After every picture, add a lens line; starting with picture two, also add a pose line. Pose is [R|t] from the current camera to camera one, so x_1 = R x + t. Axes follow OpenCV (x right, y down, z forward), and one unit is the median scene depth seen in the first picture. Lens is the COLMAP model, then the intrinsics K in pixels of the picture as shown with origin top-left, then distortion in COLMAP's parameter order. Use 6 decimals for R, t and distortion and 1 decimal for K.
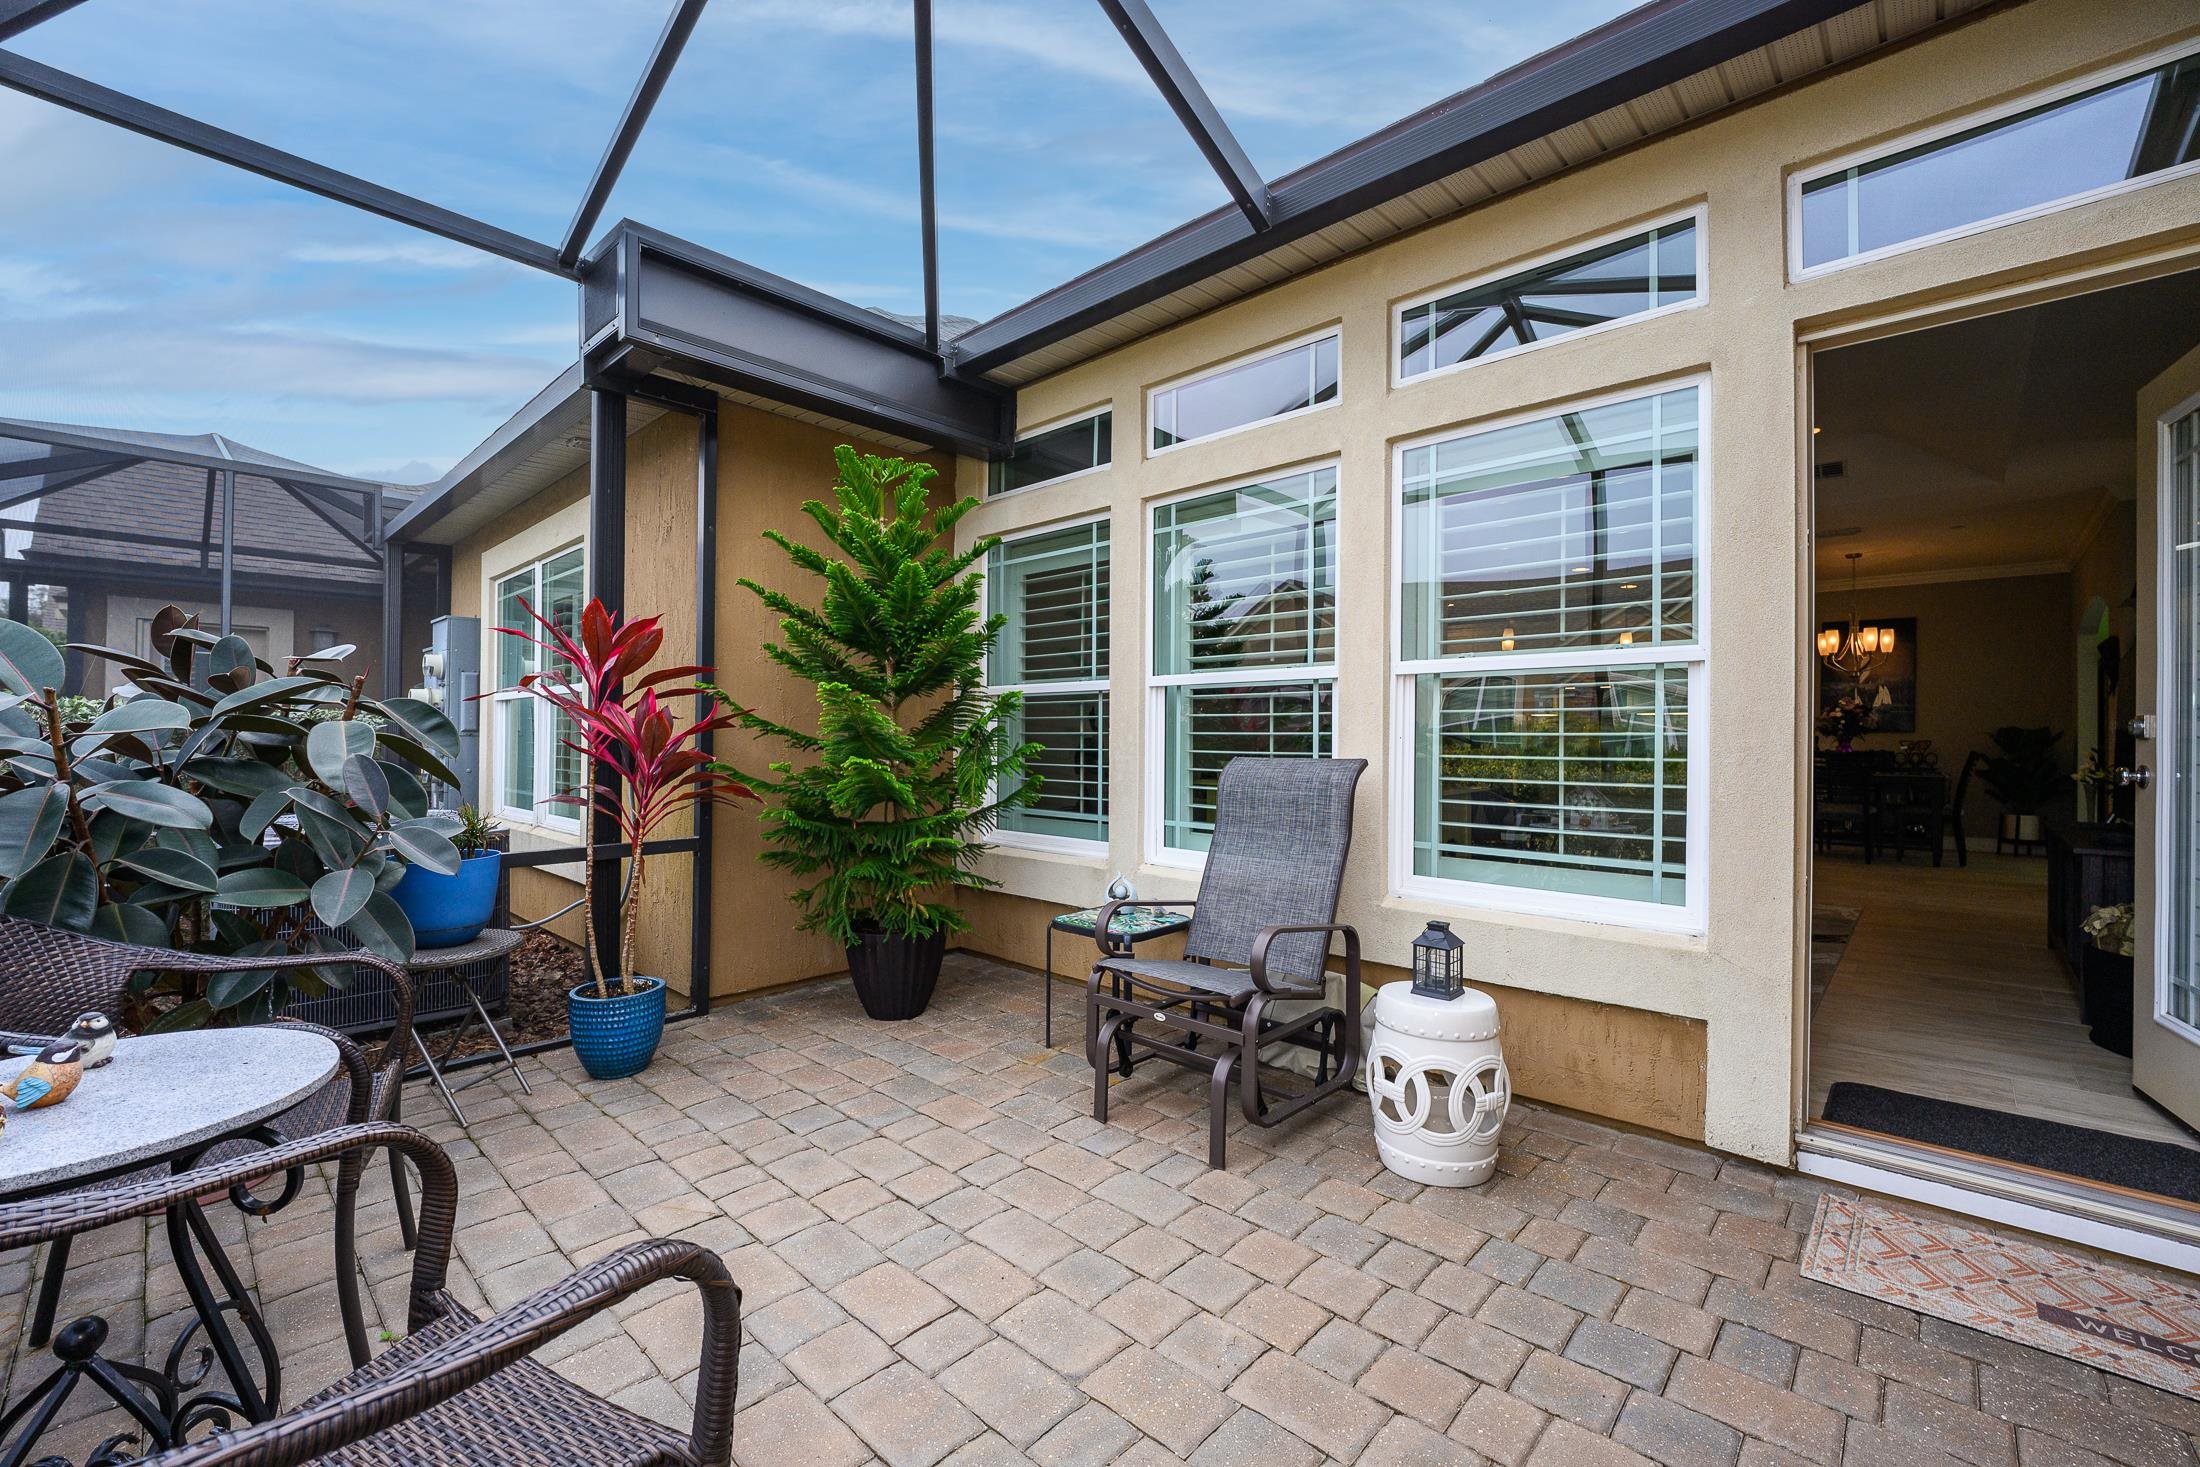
lens RADIAL K [[917.6, 0, 1105.6], [0, 917.6, 747.6], [0, 0, 1]] dist [0.000028, -0.000113]
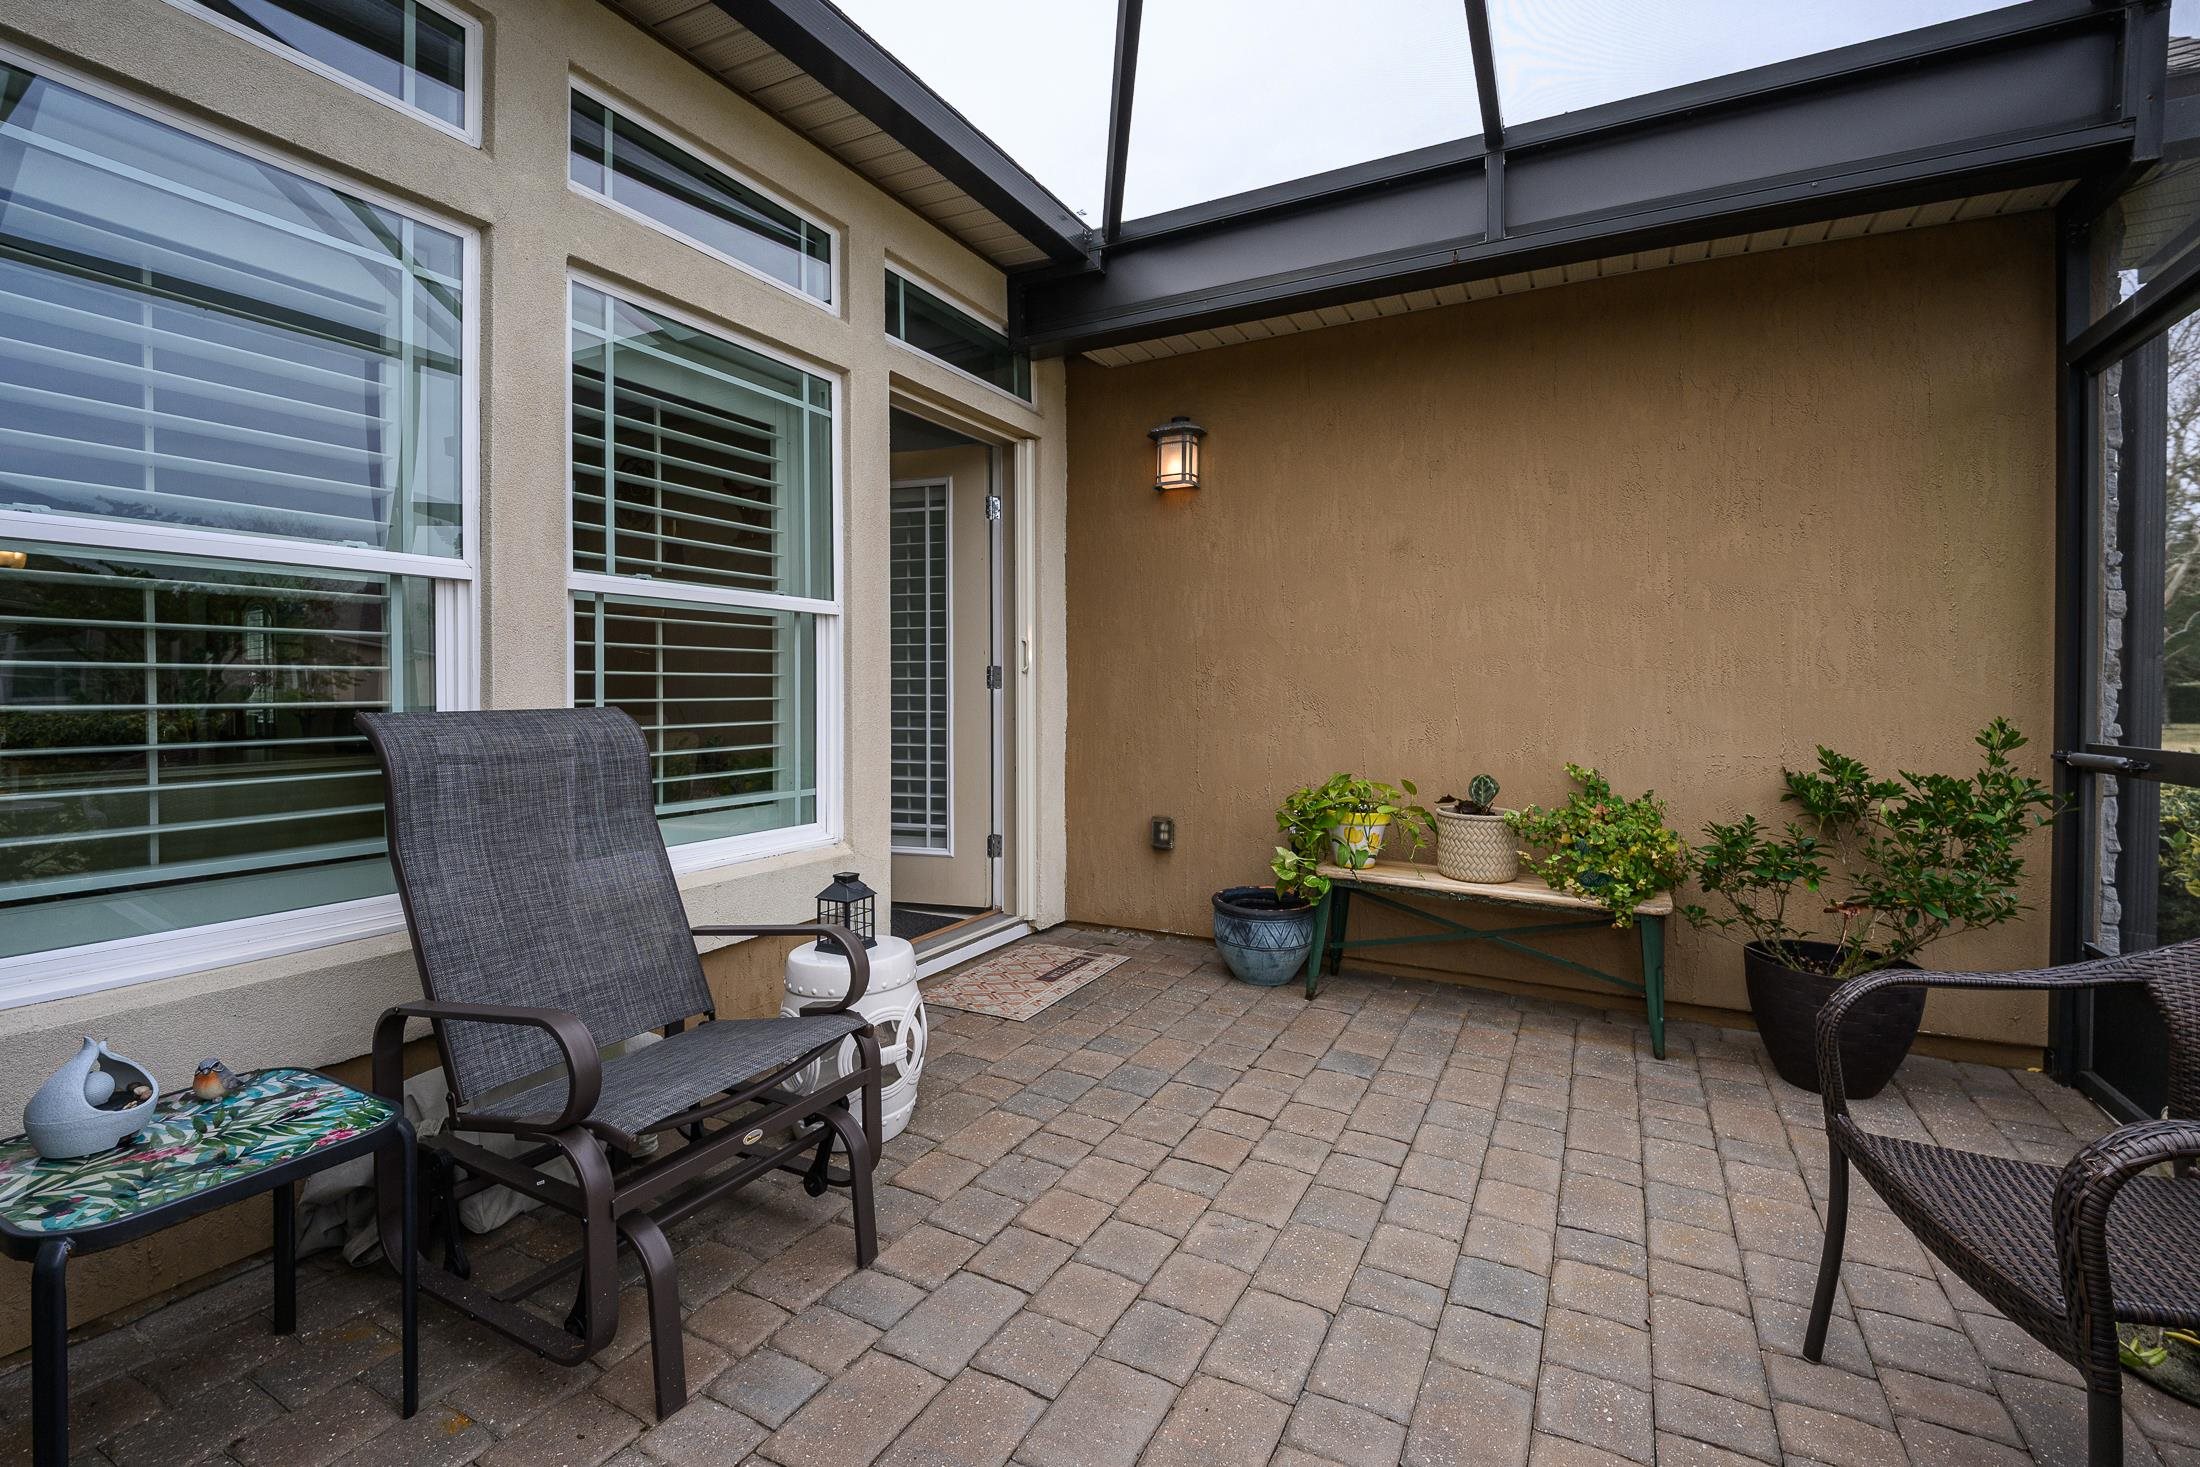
lens RADIAL K [[941.7, 0, 1138.2], [0, 941.7, 705.7], [0, 0, 1]] dist [0.000357, -0.000069]
pose [[-0.282578, -0.035658, 0.958581, -0.645191], [-0.010460, 0.999364, 0.034092, -0.023814], [-0.959187, -0.000394, -0.282772, 0.966143]]
